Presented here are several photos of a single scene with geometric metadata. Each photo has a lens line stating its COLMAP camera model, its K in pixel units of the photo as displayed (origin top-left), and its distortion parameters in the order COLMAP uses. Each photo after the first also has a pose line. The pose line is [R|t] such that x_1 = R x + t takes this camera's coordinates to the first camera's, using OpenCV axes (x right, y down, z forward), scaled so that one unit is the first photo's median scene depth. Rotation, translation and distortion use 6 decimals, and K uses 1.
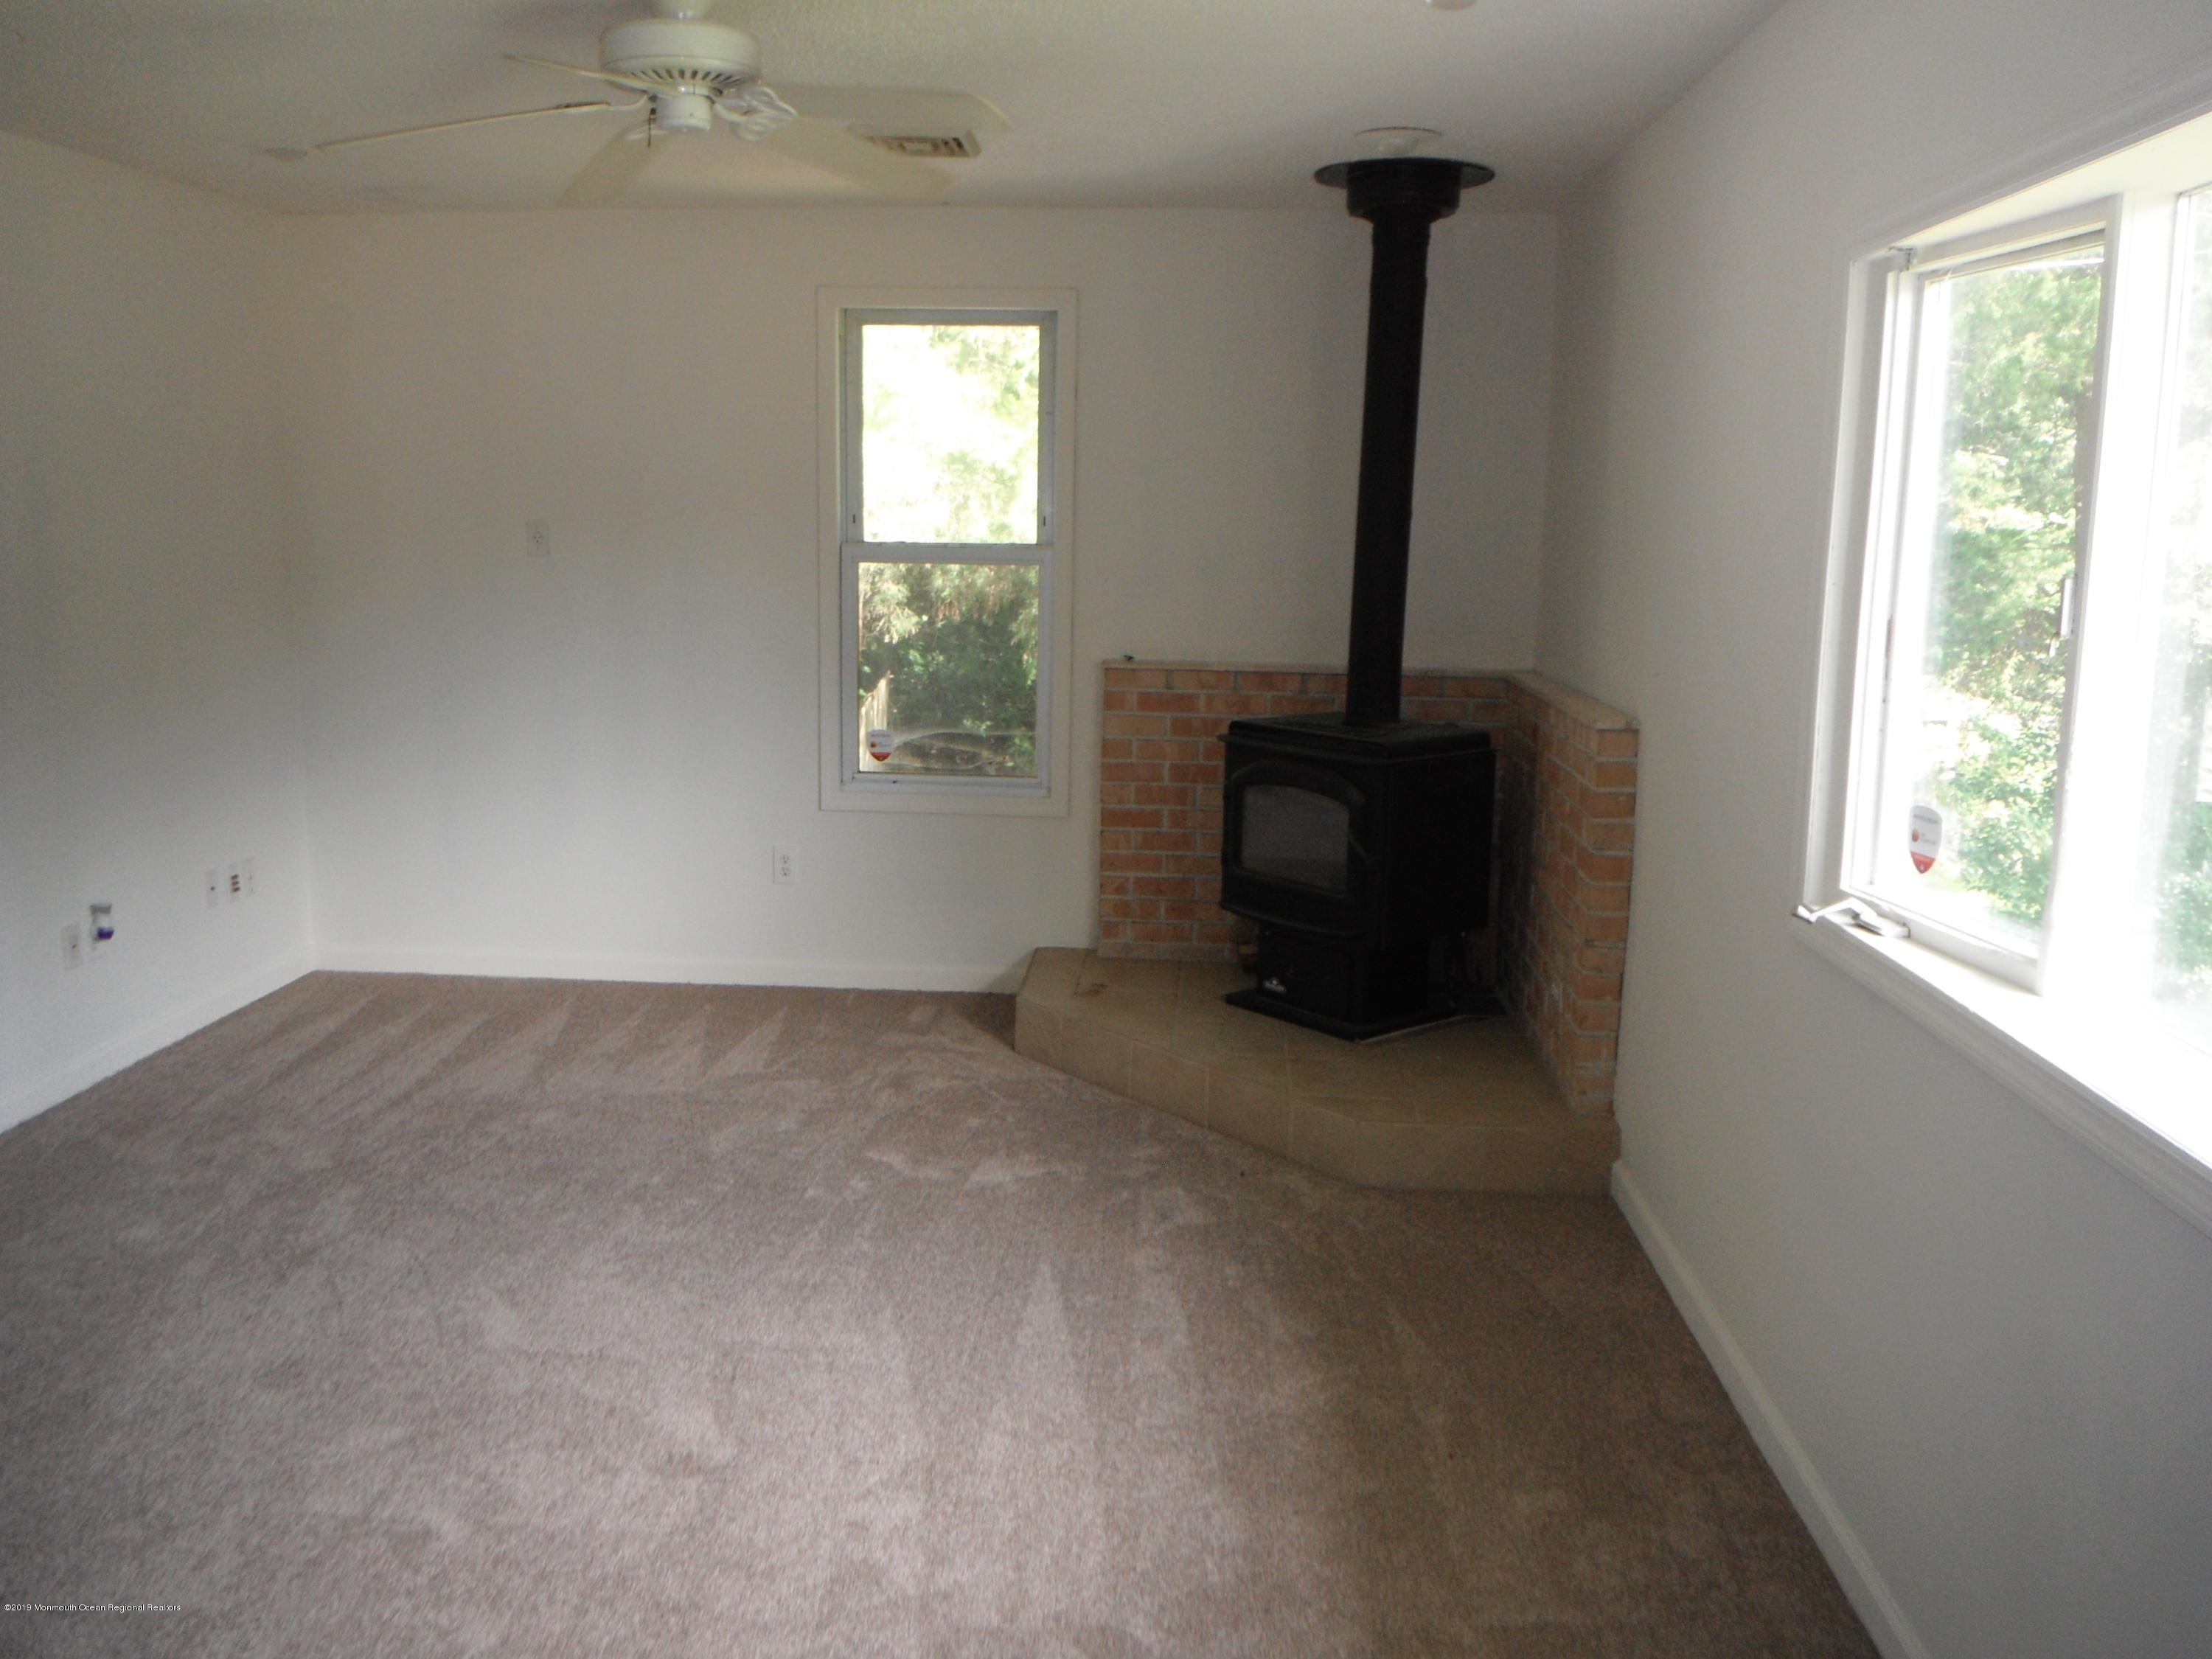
lens RADIAL K [[1807.9, 0, 1101.5], [0, 1807.9, 822.6], [0, 0, 1]] dist [-0.038618, 0.009669]
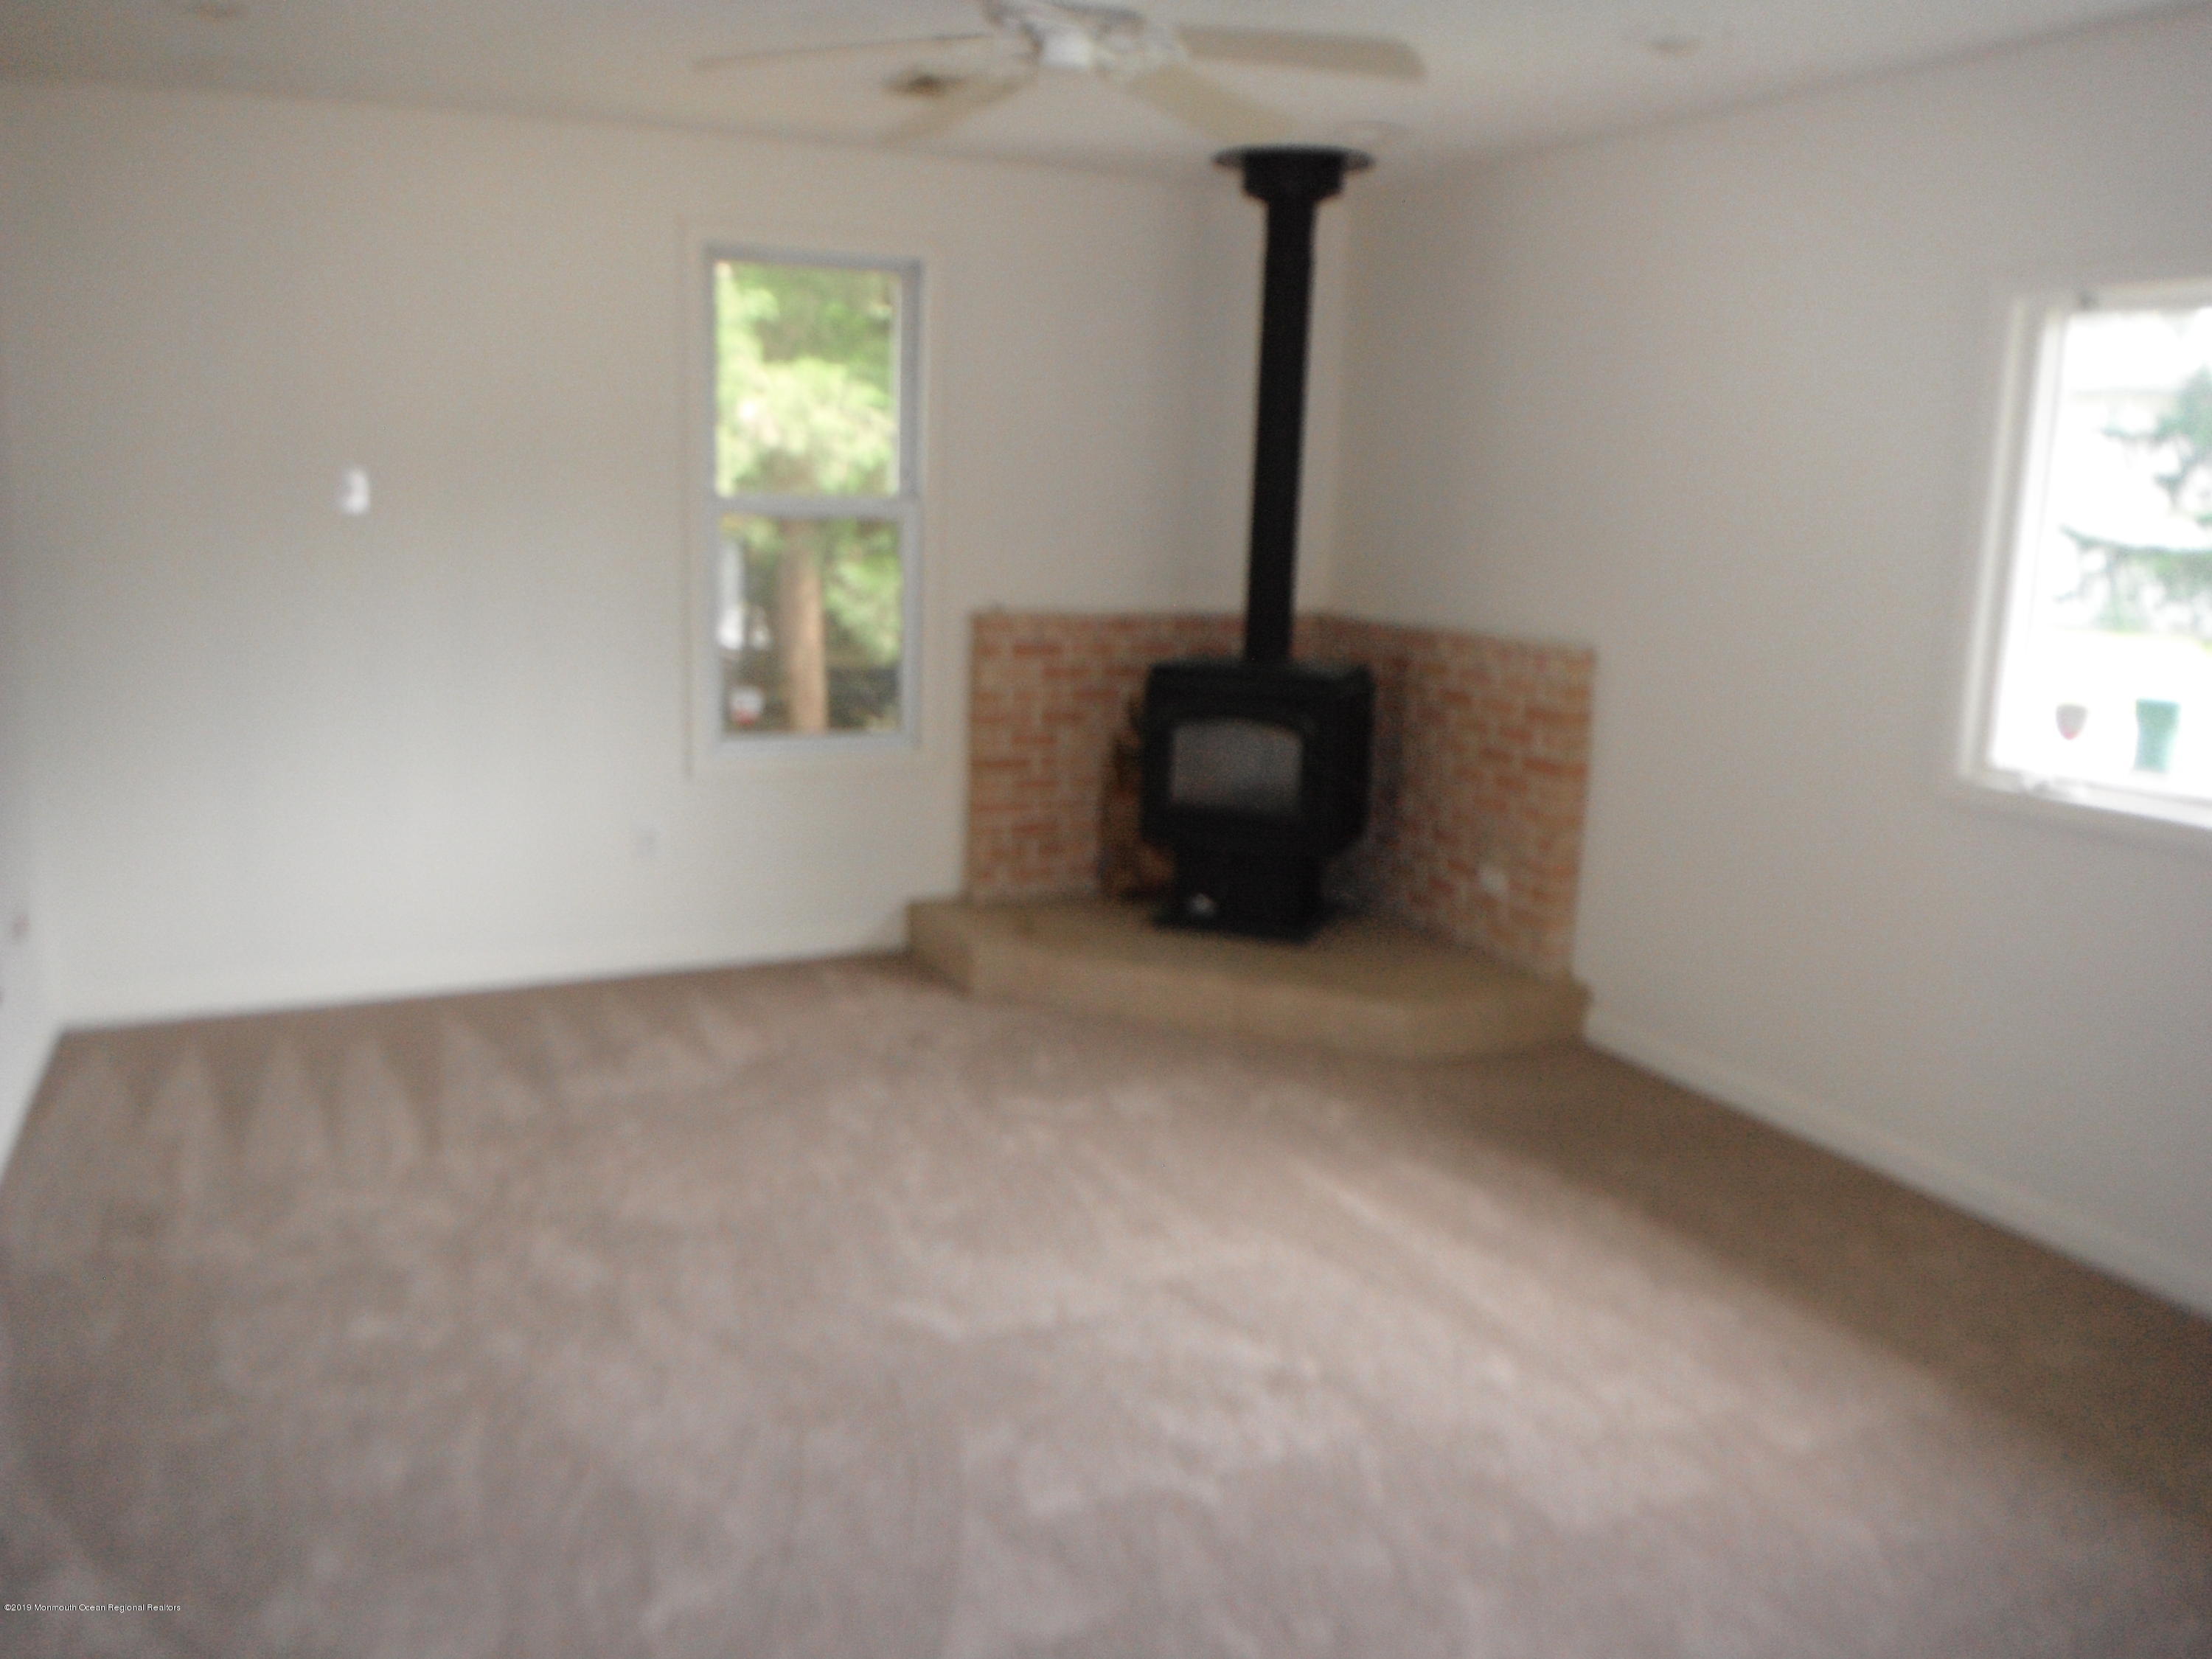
lens RADIAL K [[1807.9, 0, 1099.9], [0, 1807.9, 828.6], [0, 0, 1]] dist [-0.038618, 0.009669]
pose [[0.857117, -0.078286, 0.509139, -0.479261], [0.065041, 0.996921, 0.043793, -0.007603], [-0.511000, -0.004421, 0.859569, 0.094708]]
